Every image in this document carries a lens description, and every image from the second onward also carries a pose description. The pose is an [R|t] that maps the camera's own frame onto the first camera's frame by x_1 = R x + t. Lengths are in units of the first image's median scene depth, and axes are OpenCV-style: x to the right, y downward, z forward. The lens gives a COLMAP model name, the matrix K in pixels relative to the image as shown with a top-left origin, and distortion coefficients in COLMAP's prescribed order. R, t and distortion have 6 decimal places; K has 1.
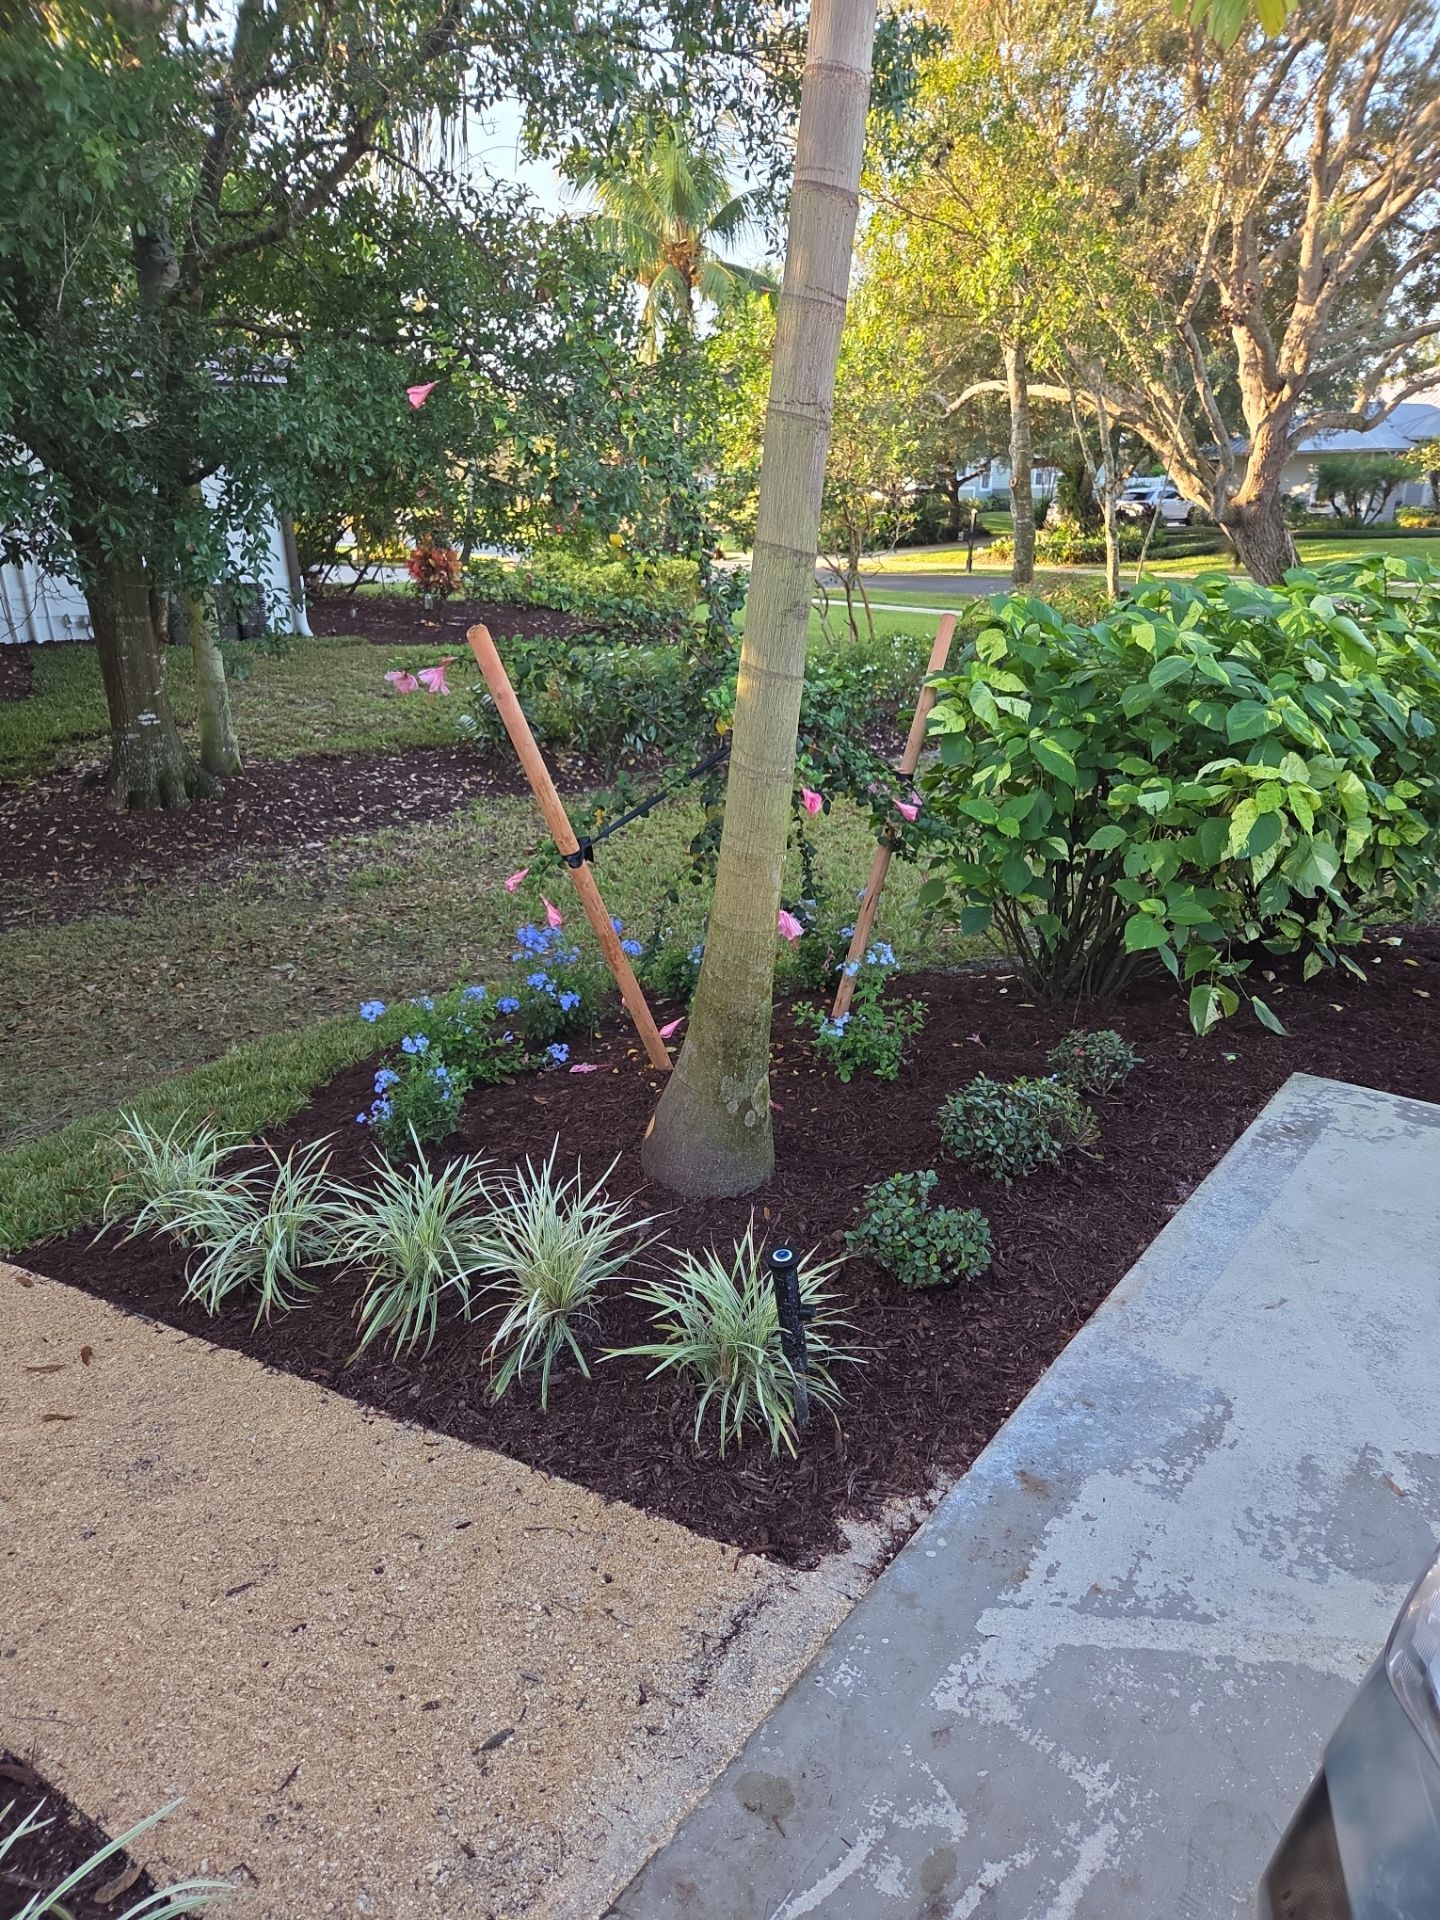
lens RADIAL K [[1292.2, 0, 731.3], [0, 1292.2, 946.5], [0, 0, 1]] dist [0.083527, -0.080586]
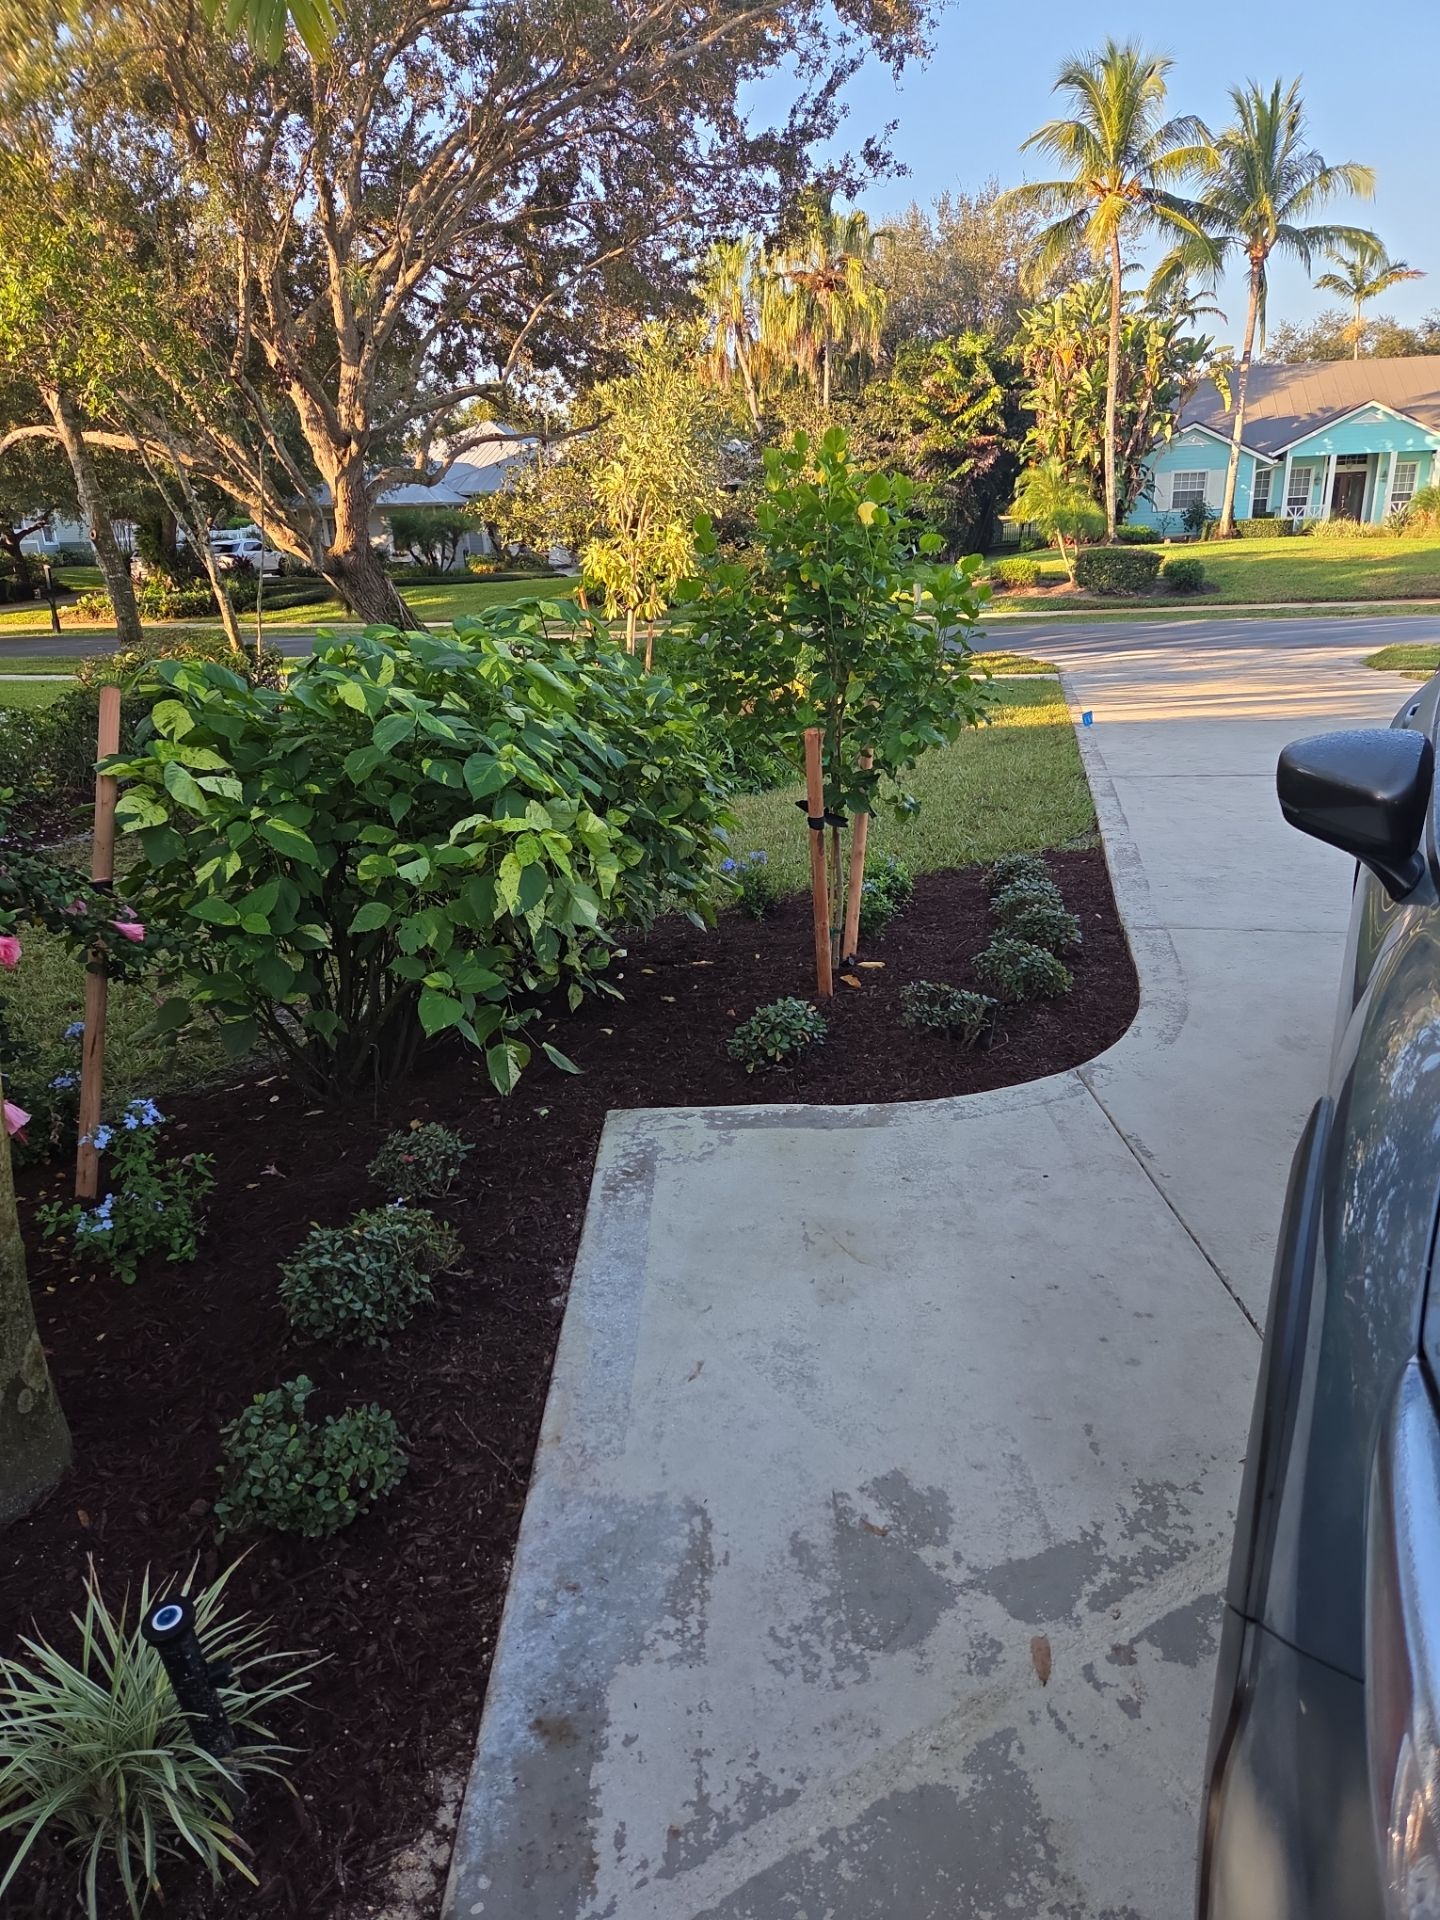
lens RADIAL K [[1271.0, 0, 724.7], [0, 1271.0, 956.7], [0, 0, 1]] dist [0.083306, -0.073698]
pose [[0.799998, -0.209374, 0.562286, -0.019554], [0.222681, 0.973815, 0.045790, -0.036959], [-0.557150, 0.088578, 0.825674, 0.109589]]
